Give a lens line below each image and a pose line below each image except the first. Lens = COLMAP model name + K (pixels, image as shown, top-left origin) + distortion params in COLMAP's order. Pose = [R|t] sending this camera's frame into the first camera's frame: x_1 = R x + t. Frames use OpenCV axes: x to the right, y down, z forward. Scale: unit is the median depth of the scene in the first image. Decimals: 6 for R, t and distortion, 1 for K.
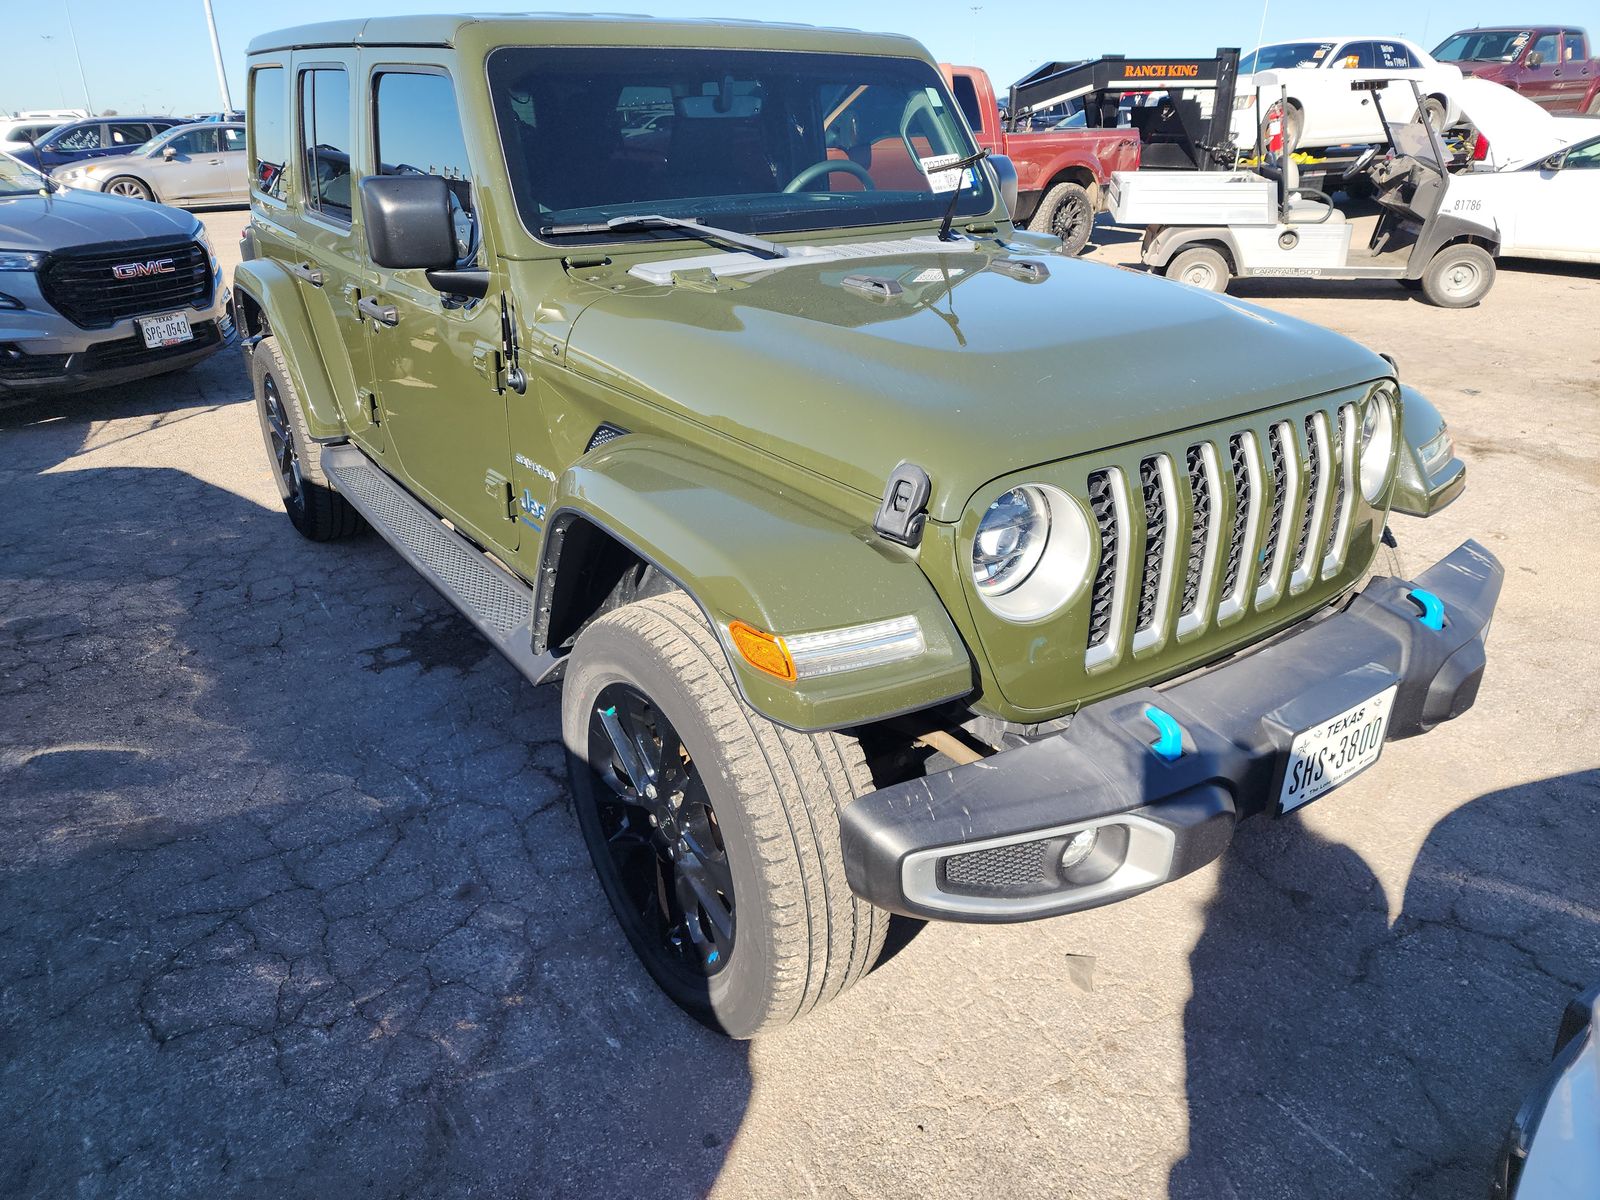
lens RADIAL K [[1078.9, 0, 795.4], [0, 1078.9, 579.8], [0, 0, 1]] dist [0.076546, -0.078962]
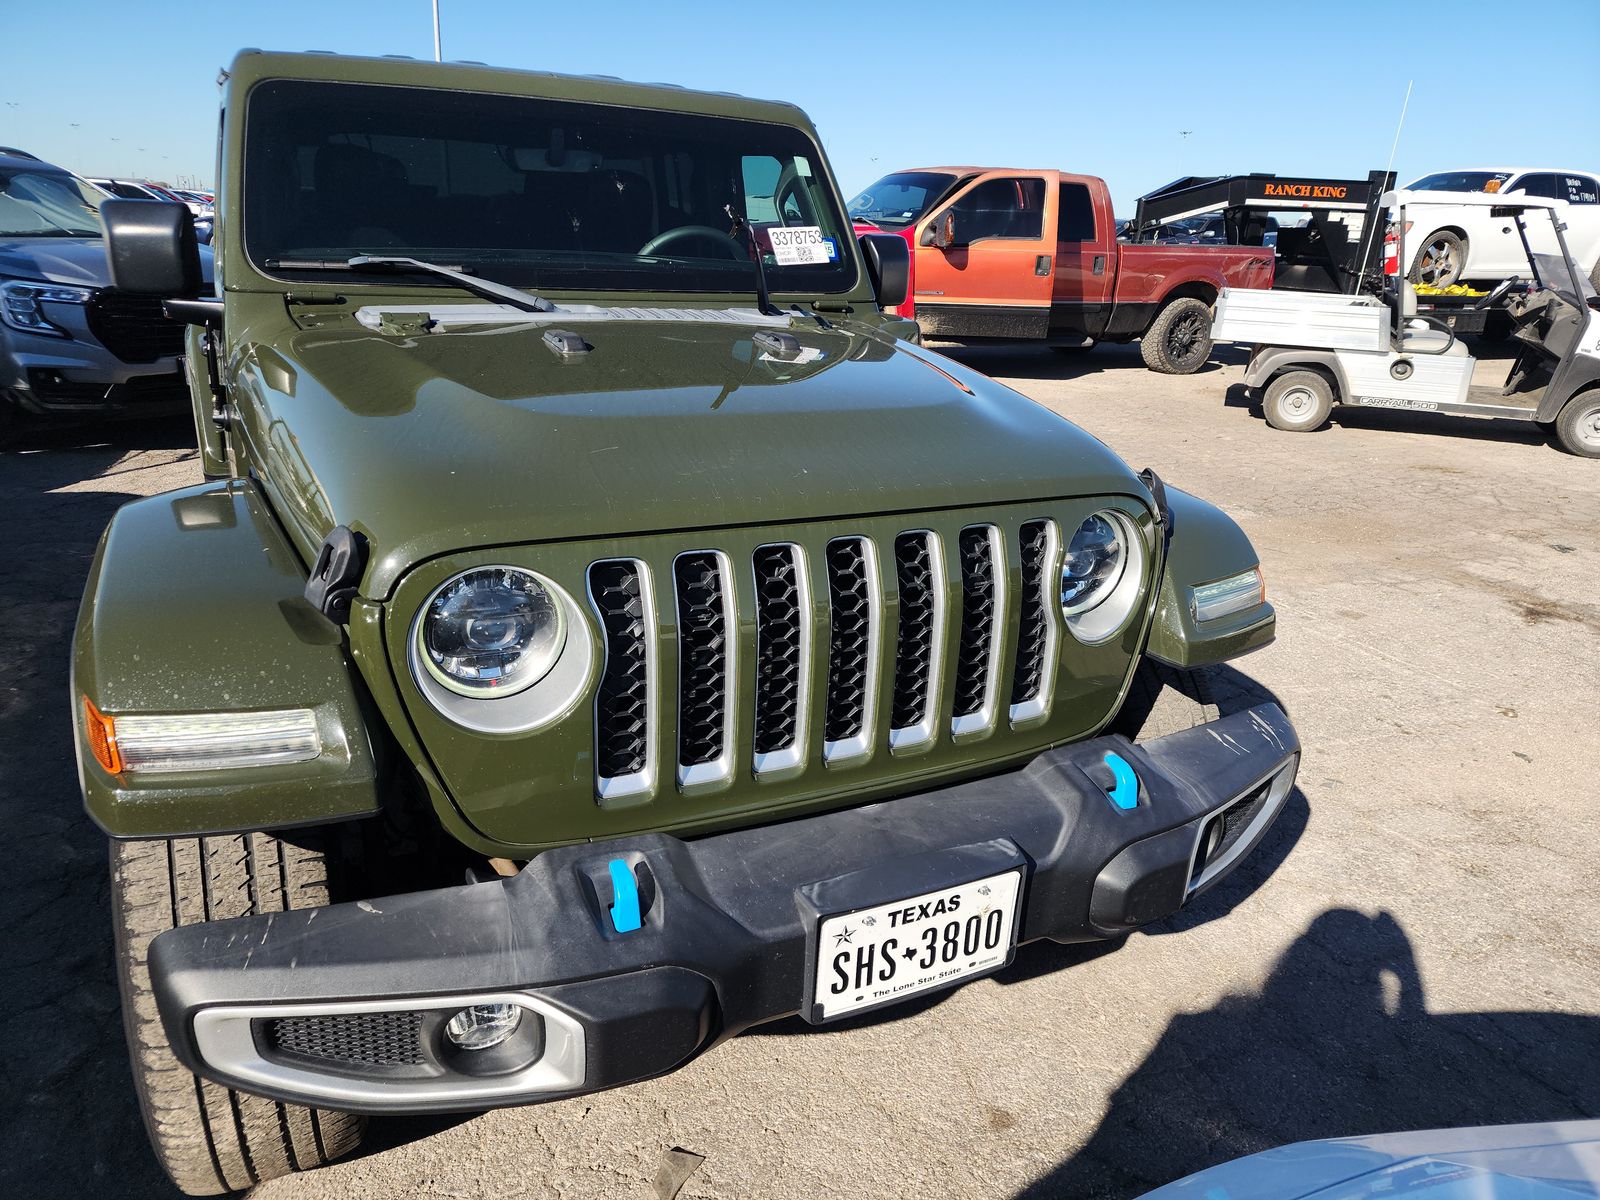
lens RADIAL K [[1072.6, 0, 824.2], [0, 1072.6, 597.2], [0, 0, 1]] dist [0.072547, -0.070347]
pose [[0.985294, 0.101396, -0.137527, 0.117058], [-0.110894, 0.991818, -0.063235, -0.008450], [0.129990, 0.077556, 0.988477, 0.045650]]
